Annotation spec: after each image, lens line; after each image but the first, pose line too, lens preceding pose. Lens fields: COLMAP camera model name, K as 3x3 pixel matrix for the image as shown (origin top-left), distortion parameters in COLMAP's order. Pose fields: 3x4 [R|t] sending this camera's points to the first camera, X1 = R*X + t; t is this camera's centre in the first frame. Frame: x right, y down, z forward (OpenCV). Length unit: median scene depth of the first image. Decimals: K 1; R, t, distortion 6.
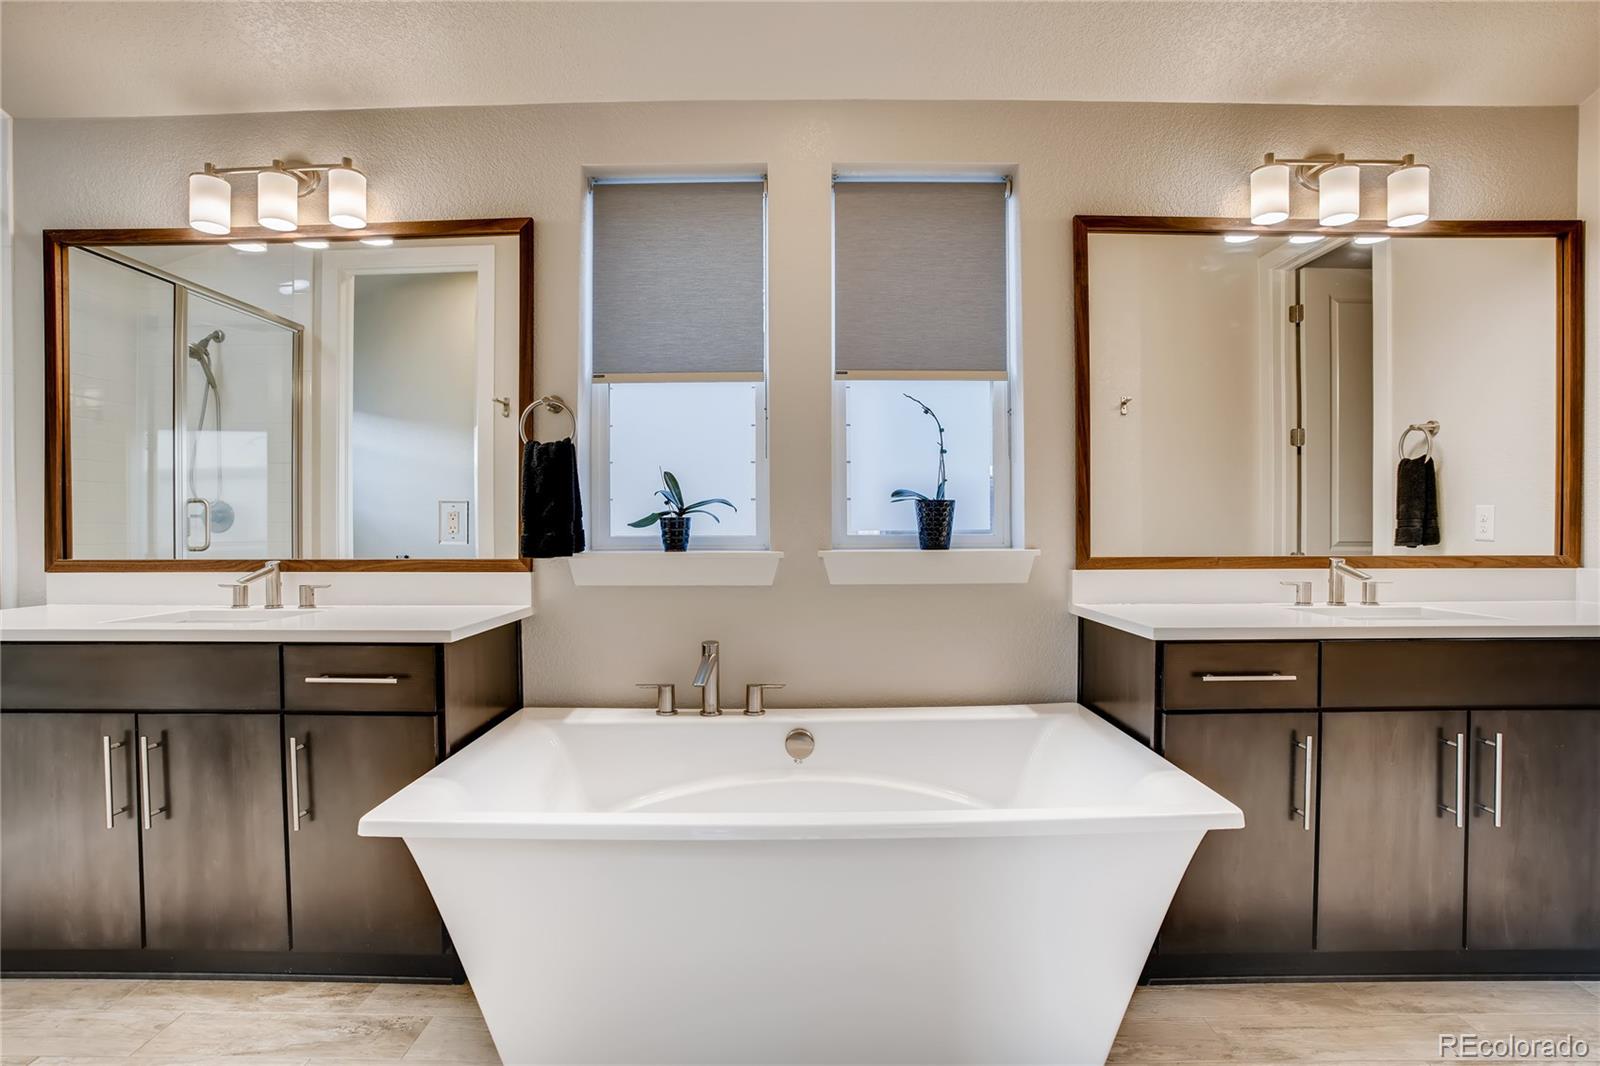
lens RADIAL K [[819.1, 0, 800.0], [0, 819.1, 533.0], [0, 0, 1]] dist [-0.001206, -0.000321]
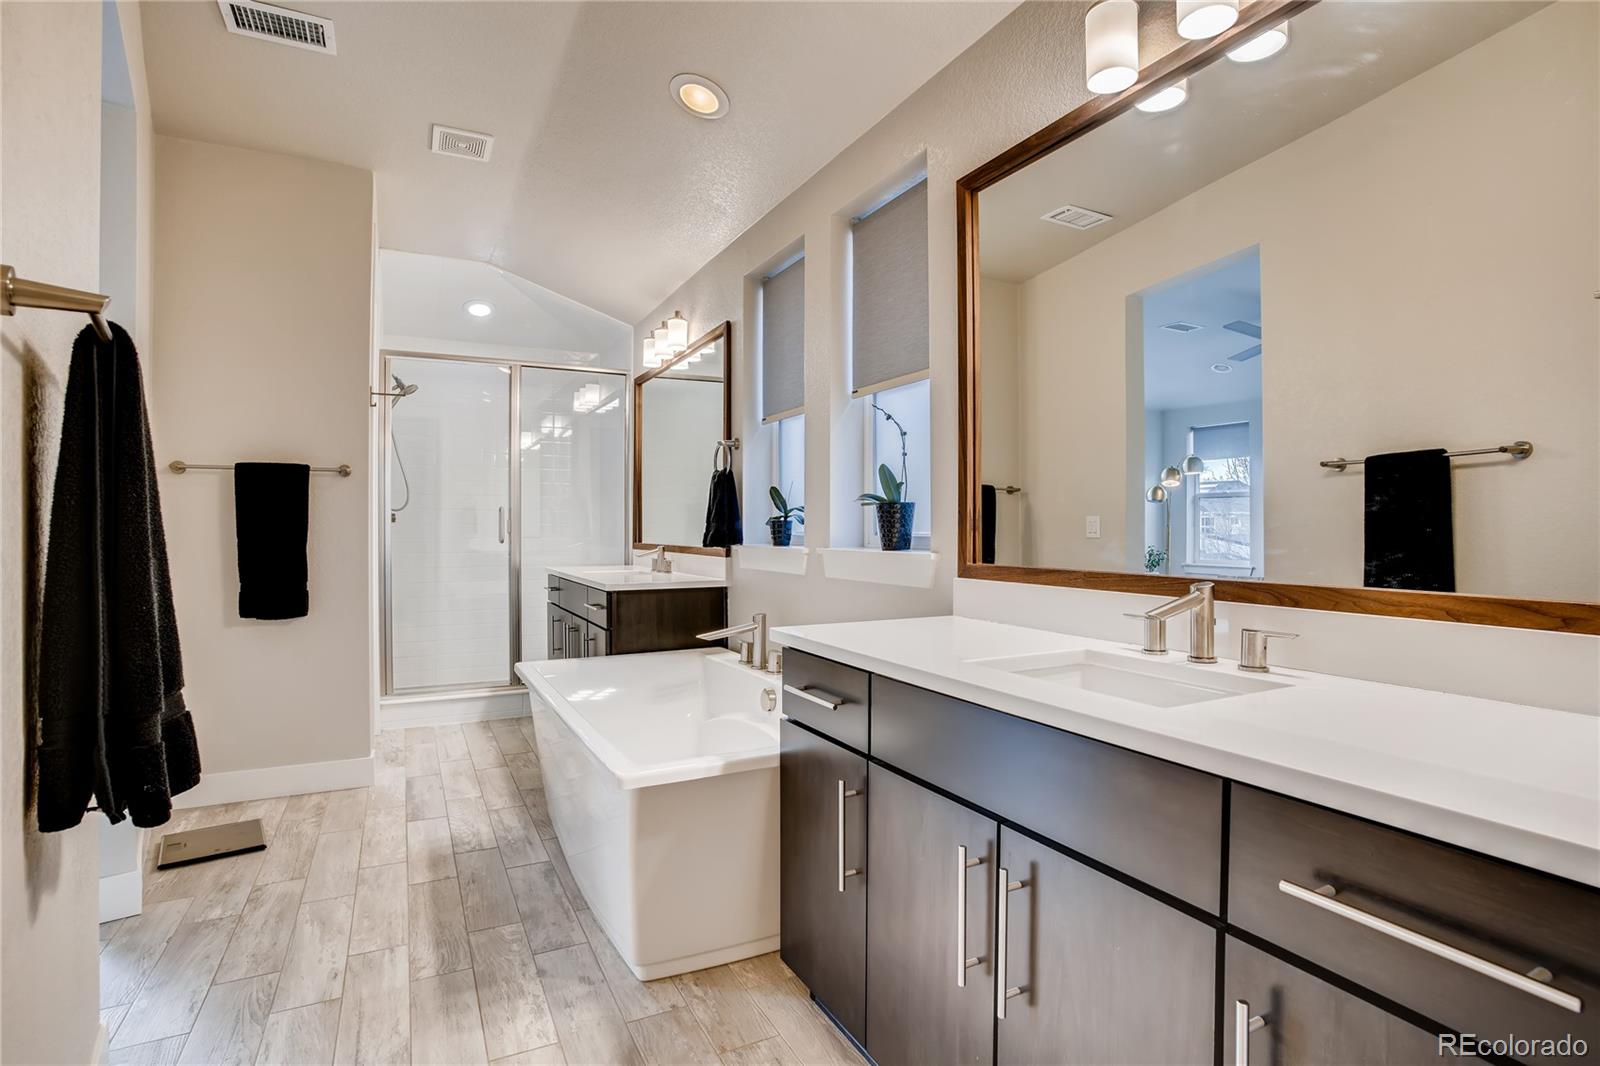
lens RADIAL K [[819.1, 0, 800.0], [0, 819.1, 533.0], [0, 0, 1]] dist [-0.001206, -0.000321]
pose [[0.441997, 0.010872, -0.896951, 1.049649], [-0.016610, 0.999854, 0.003934, -0.003869], [0.896863, 0.013159, 0.442113, 0.443669]]
